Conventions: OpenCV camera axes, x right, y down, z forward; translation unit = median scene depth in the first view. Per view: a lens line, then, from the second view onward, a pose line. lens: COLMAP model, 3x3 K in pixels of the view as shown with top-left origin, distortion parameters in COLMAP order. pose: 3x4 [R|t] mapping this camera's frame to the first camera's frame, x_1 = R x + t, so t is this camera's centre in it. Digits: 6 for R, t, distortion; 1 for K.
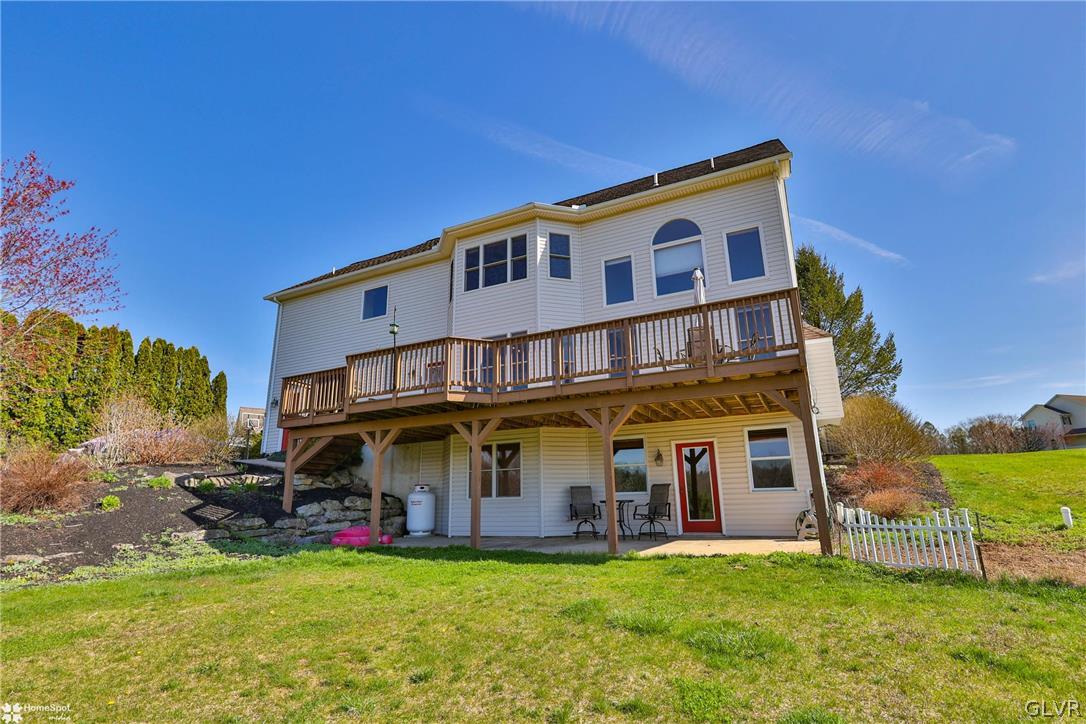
lens RADIAL K [[542.7, 0, 542.7], [0, 542.7, 361.2], [0, 0, 1]] dist [0.000722, 0.000081]
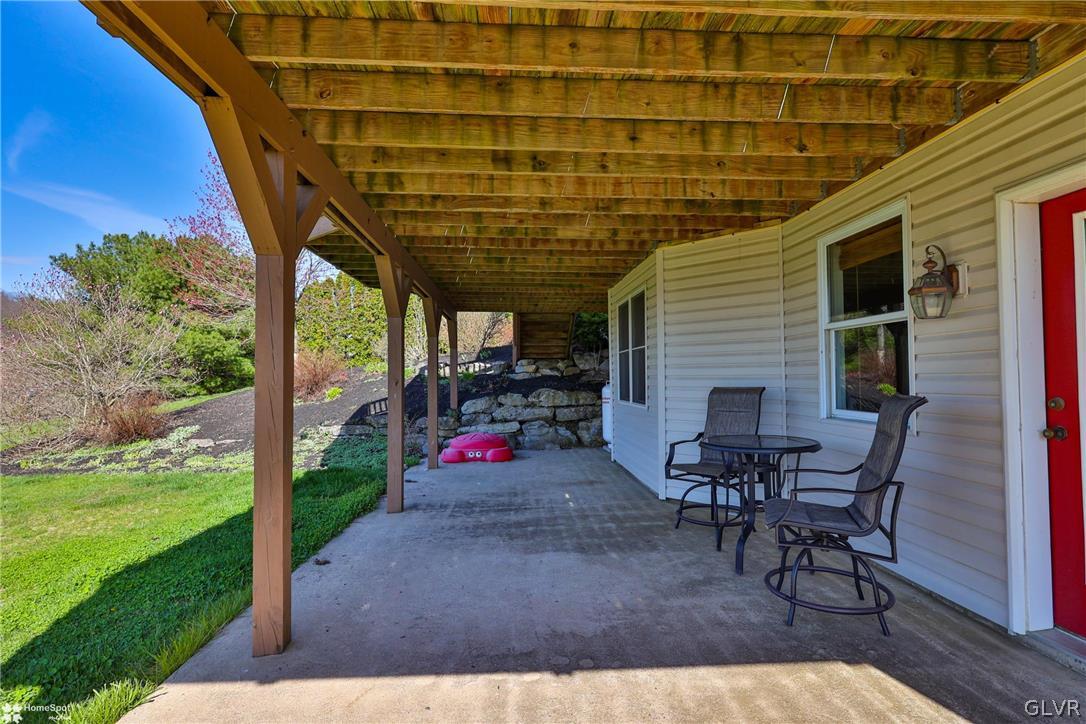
lens RADIAL K [[542.7, 0, 544.1], [0, 542.7, 363.3], [0, 0, 1]] dist [0.000722, 0.000081]
pose [[0.514635, -0.010527, -0.857345, 0.287236], [0.219079, 0.968347, 0.119616, 0.127662], [0.828948, -0.249385, 0.500651, 0.641970]]
